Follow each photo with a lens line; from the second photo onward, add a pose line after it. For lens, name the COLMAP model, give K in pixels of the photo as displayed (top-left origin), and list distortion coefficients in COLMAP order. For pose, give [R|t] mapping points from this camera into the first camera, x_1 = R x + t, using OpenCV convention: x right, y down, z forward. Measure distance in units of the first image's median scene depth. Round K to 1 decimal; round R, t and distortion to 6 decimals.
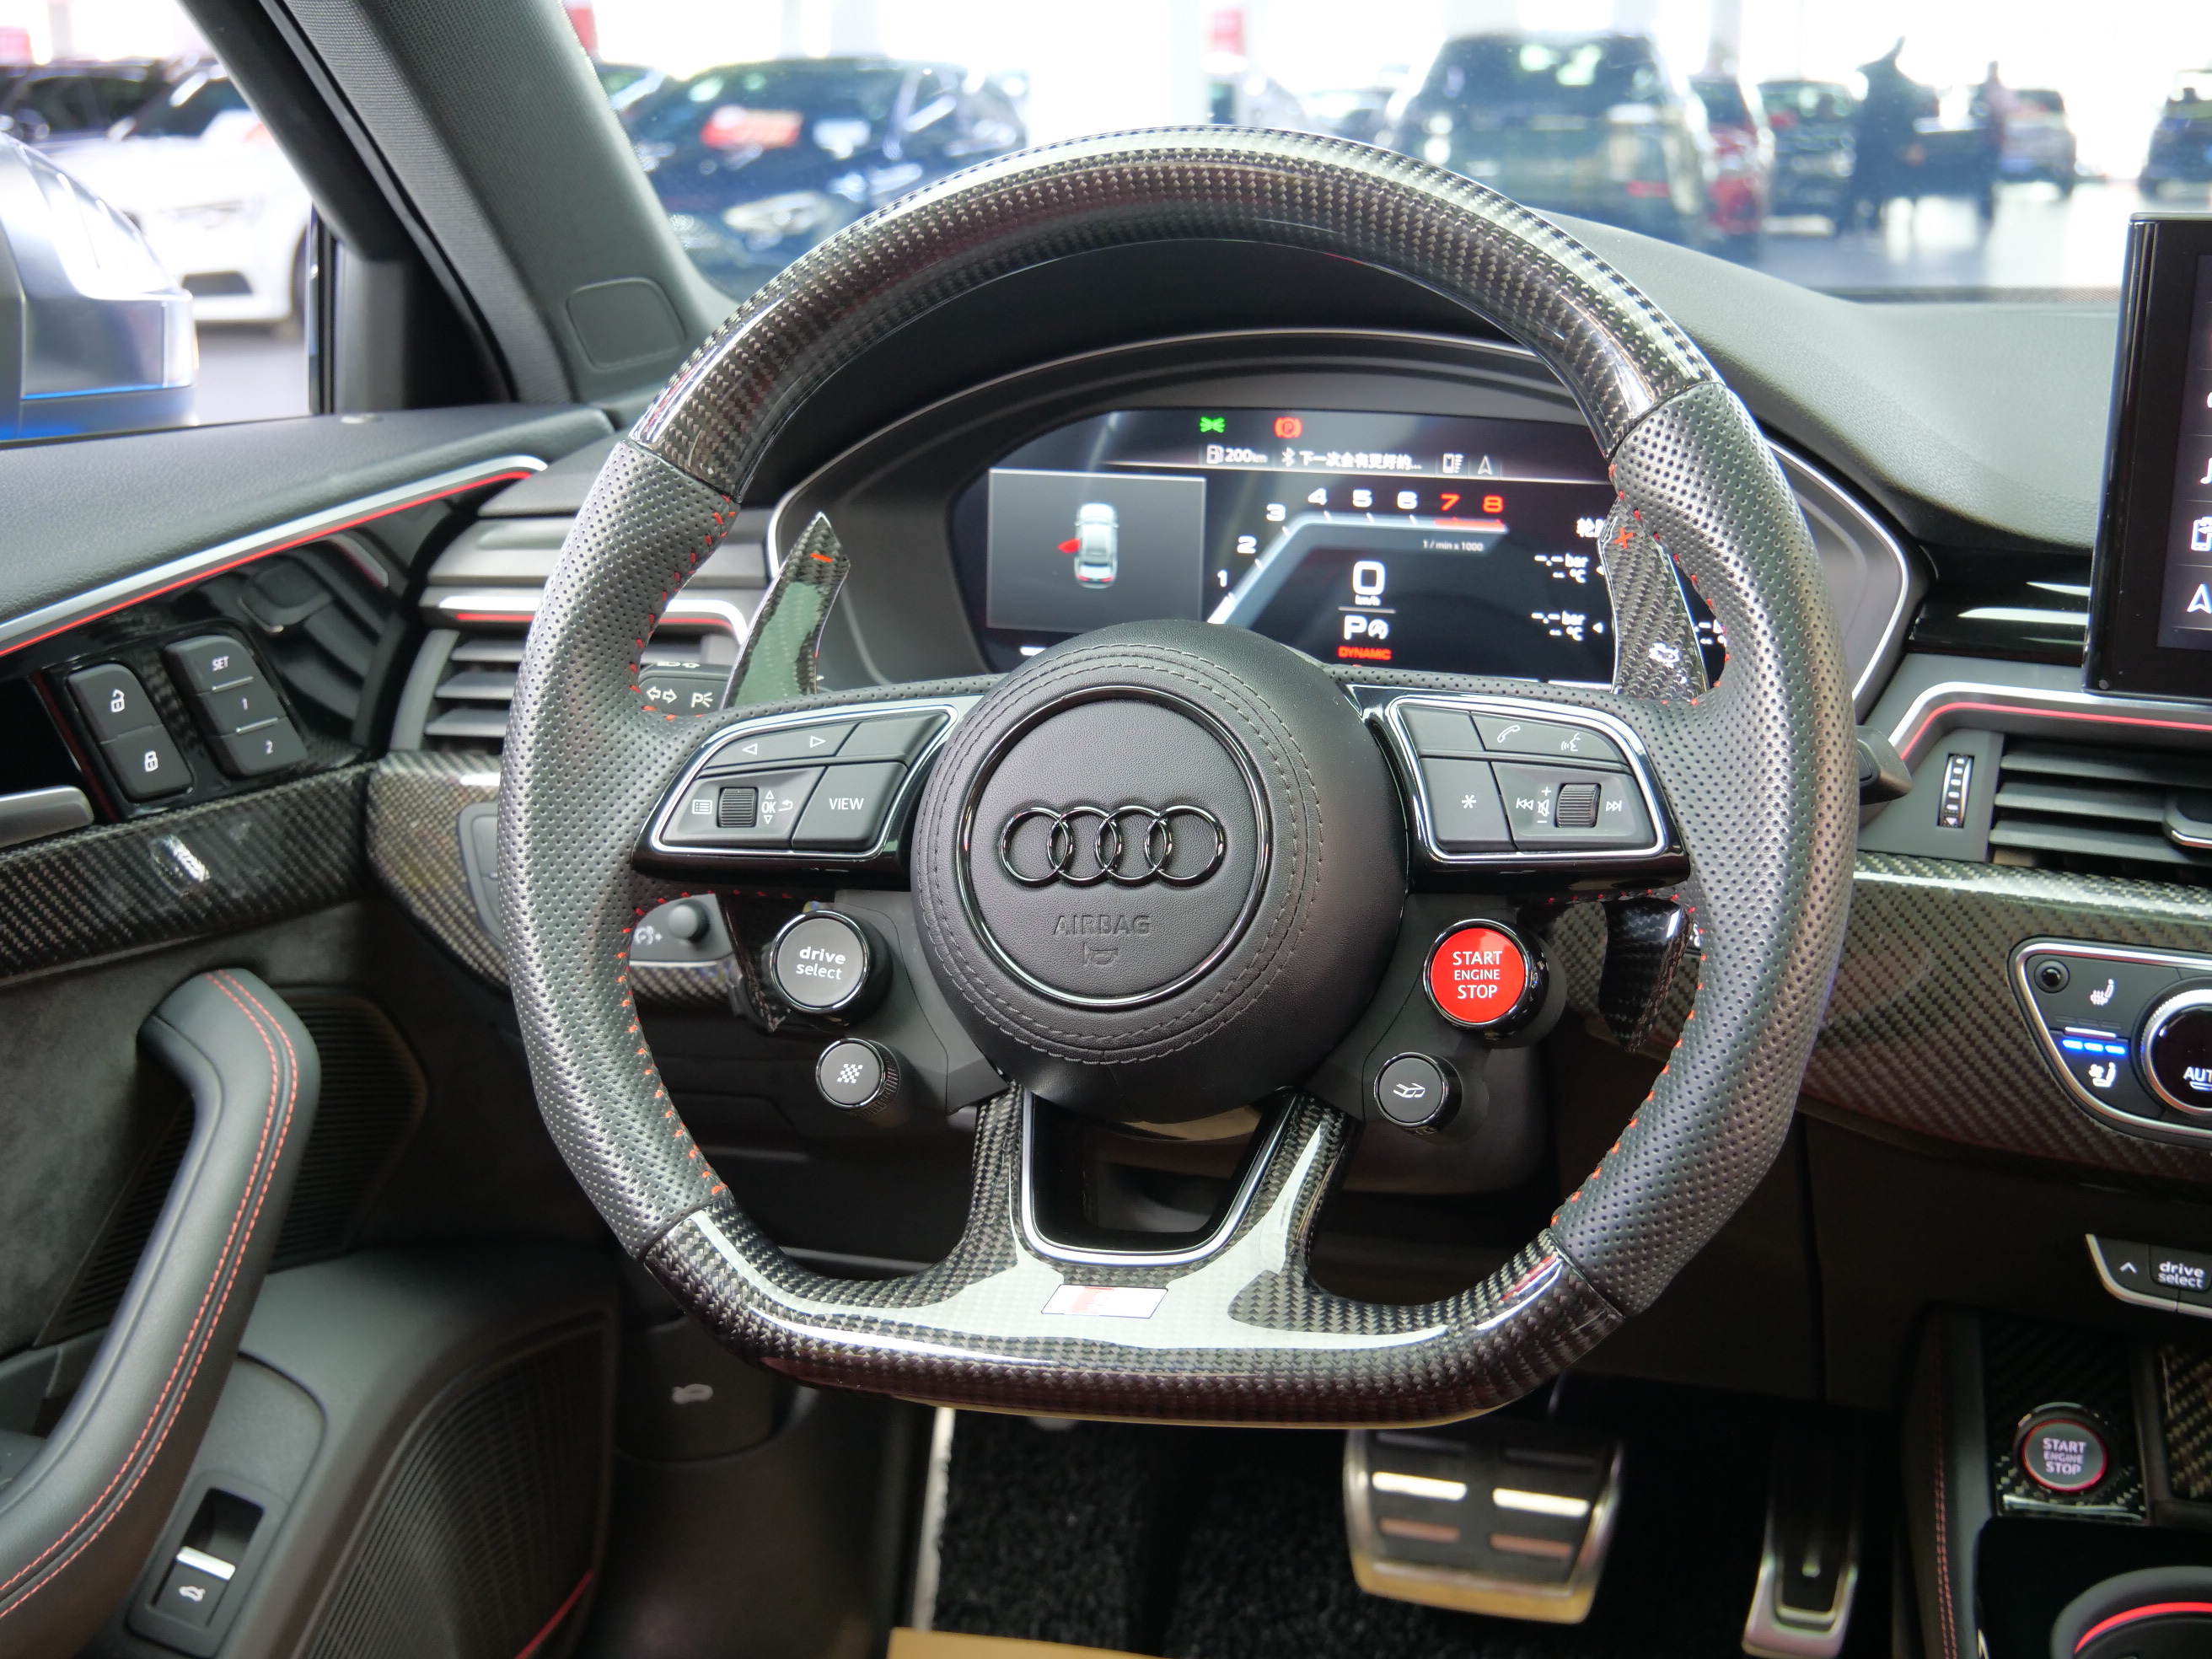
lens RADIAL K [[2744.6, 0, 1086.9], [0, 2744.6, 830.1], [0, 0, 1]] dist [-0.009824, 0.000000]
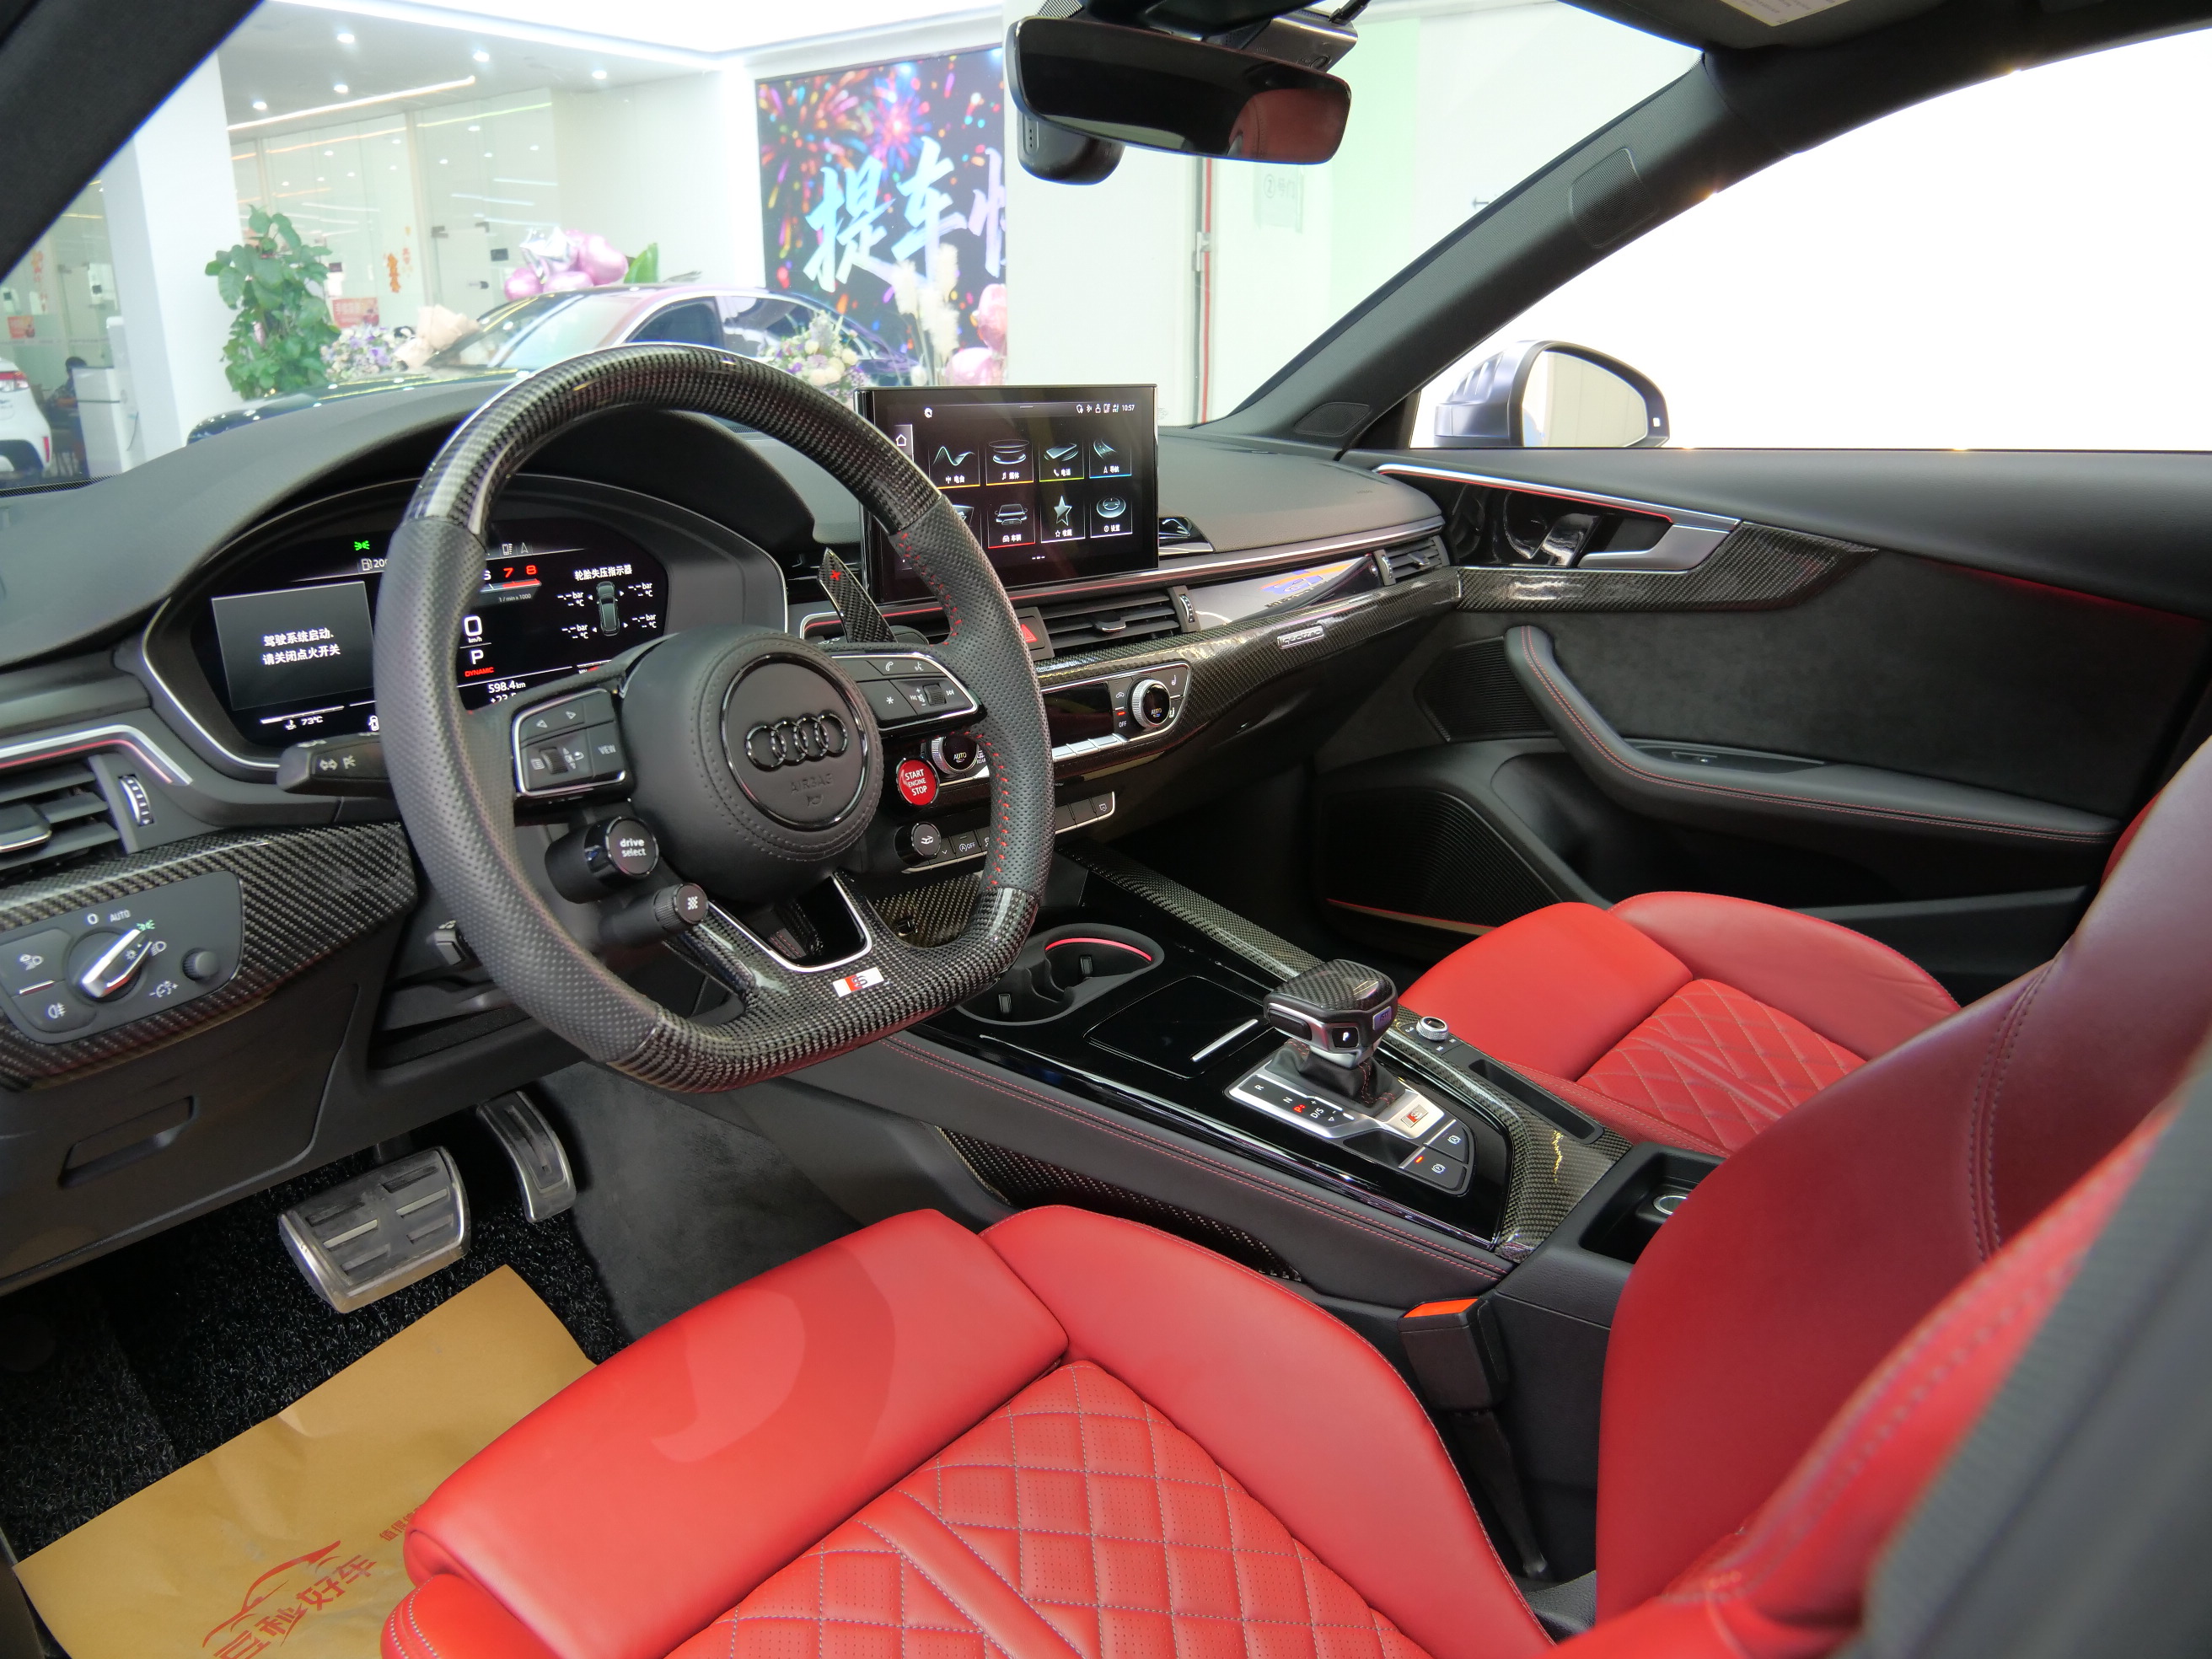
lens RADIAL K [[1596.6, 0, 1106.1], [0, 1596.6, 844.5], [0, 0, 1]] dist [-0.058680, 0.024889]
pose [[0.316251, -0.273882, 0.908281, -0.708313], [0.235055, 0.950188, 0.204675, -0.076879], [-0.919094, 0.148767, 0.364876, 0.350627]]
